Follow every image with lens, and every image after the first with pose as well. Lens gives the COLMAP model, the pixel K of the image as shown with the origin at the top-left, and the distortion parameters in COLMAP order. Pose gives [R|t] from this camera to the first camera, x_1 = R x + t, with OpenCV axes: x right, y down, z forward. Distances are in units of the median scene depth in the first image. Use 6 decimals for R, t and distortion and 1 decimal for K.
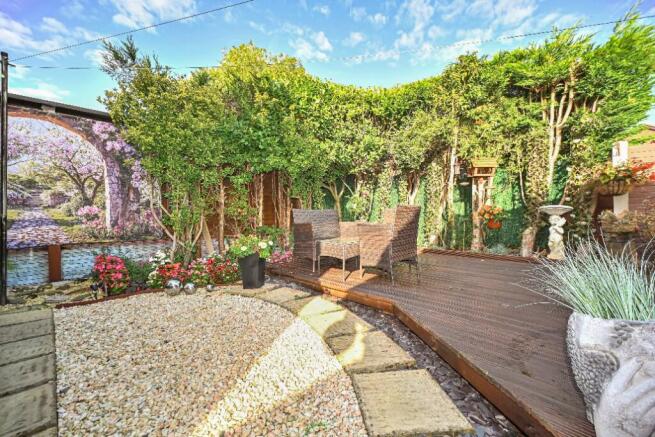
lens RADIAL K [[274.8, 0, 328.0], [0, 274.8, 217.7], [0, 0, 1]] dist [0.022136, -0.008818]
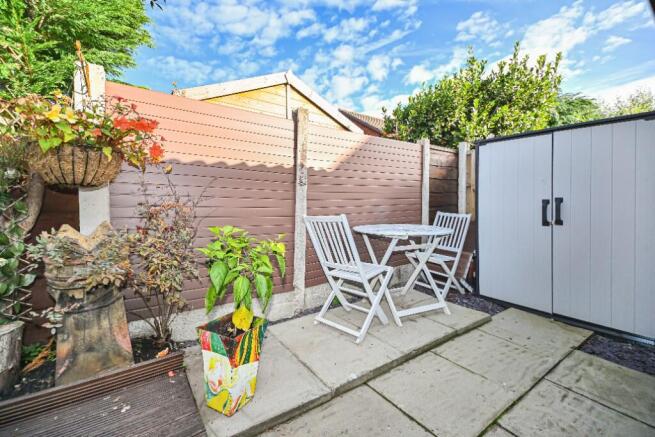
lens RADIAL K [[274.8, 0, 327.5], [0, 274.8, 214.9], [0, 0, 1]] dist [0.022136, -0.008818]
pose [[0.086895, -0.013413, 0.996127, 0.670960], [0.010298, 0.999868, 0.012565, -0.041868], [-0.996164, 0.009167, 0.087022, 0.619148]]
